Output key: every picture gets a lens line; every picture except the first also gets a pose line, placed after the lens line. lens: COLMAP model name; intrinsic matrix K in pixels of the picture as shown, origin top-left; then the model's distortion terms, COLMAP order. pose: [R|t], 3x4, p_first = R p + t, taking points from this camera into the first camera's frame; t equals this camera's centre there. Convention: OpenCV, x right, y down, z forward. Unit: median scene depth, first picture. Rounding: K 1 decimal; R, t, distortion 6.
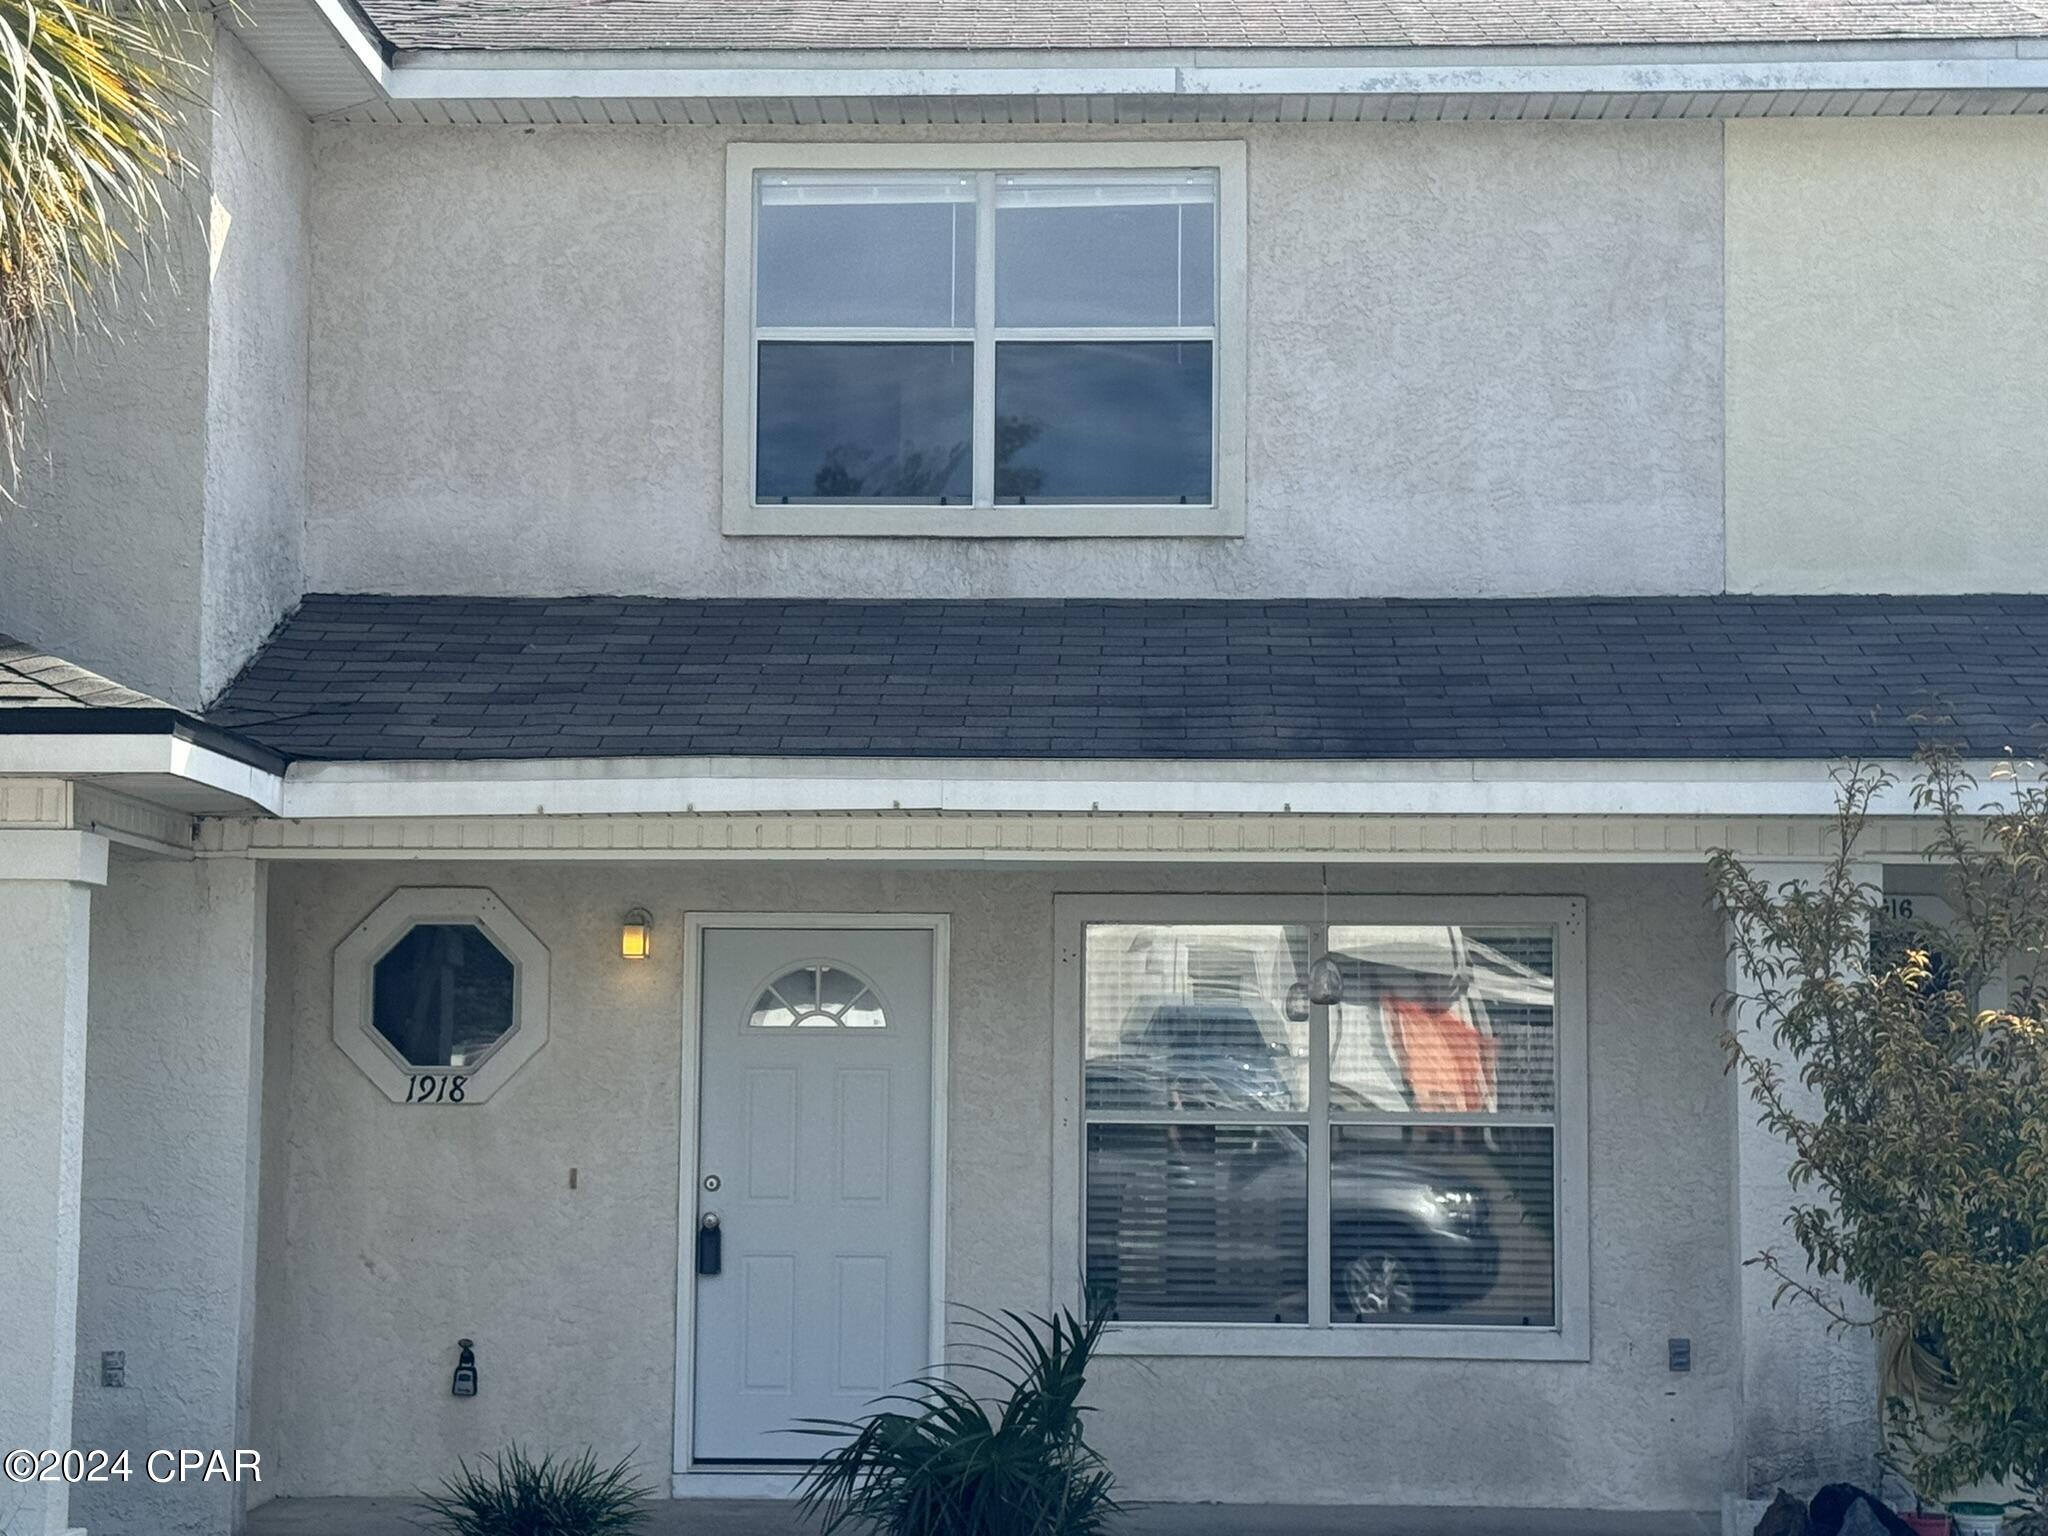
lens RADIAL K [[3826.0, 0, 1024.0], [0, 3826.0, 768.0], [0, 0, 1]] dist [0.197237, -0.242289]
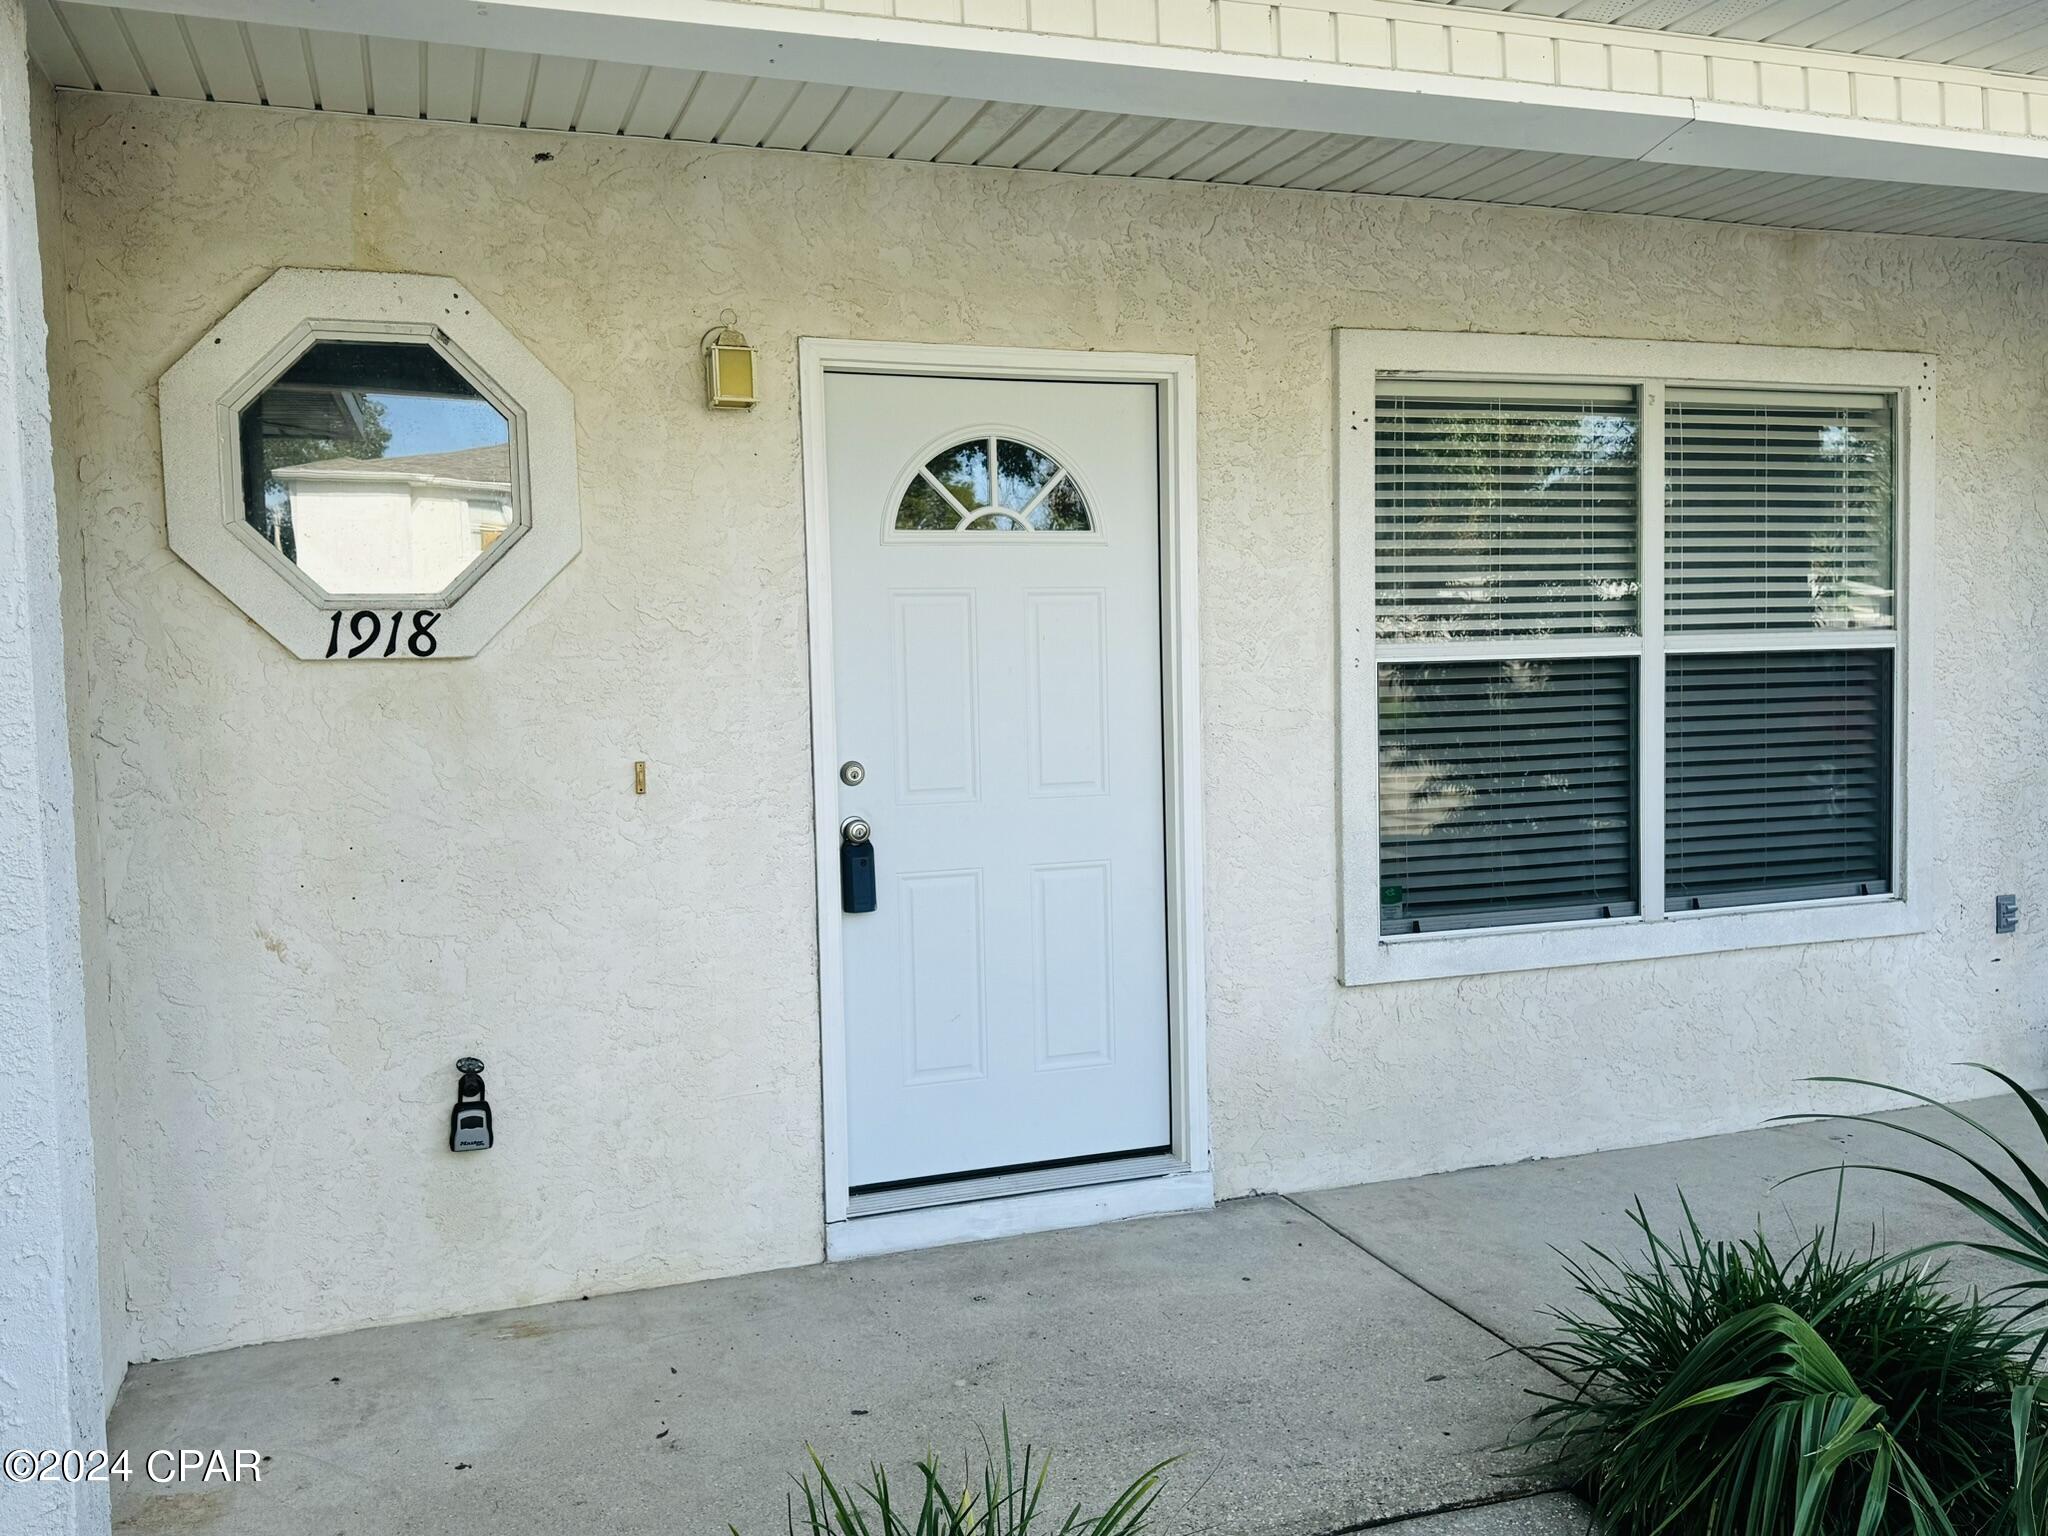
lens RADIAL K [[1633.3, 0, 1026.3], [0, 1633.3, 760.8], [0, 0, 1]] dist [0.109691, -0.126781]
pose [[0.929410, -0.051412, 0.365450, -0.155101], [-0.005497, 0.988210, 0.153004, 0.064300], [-0.369008, -0.144212, 0.918170, 0.741358]]
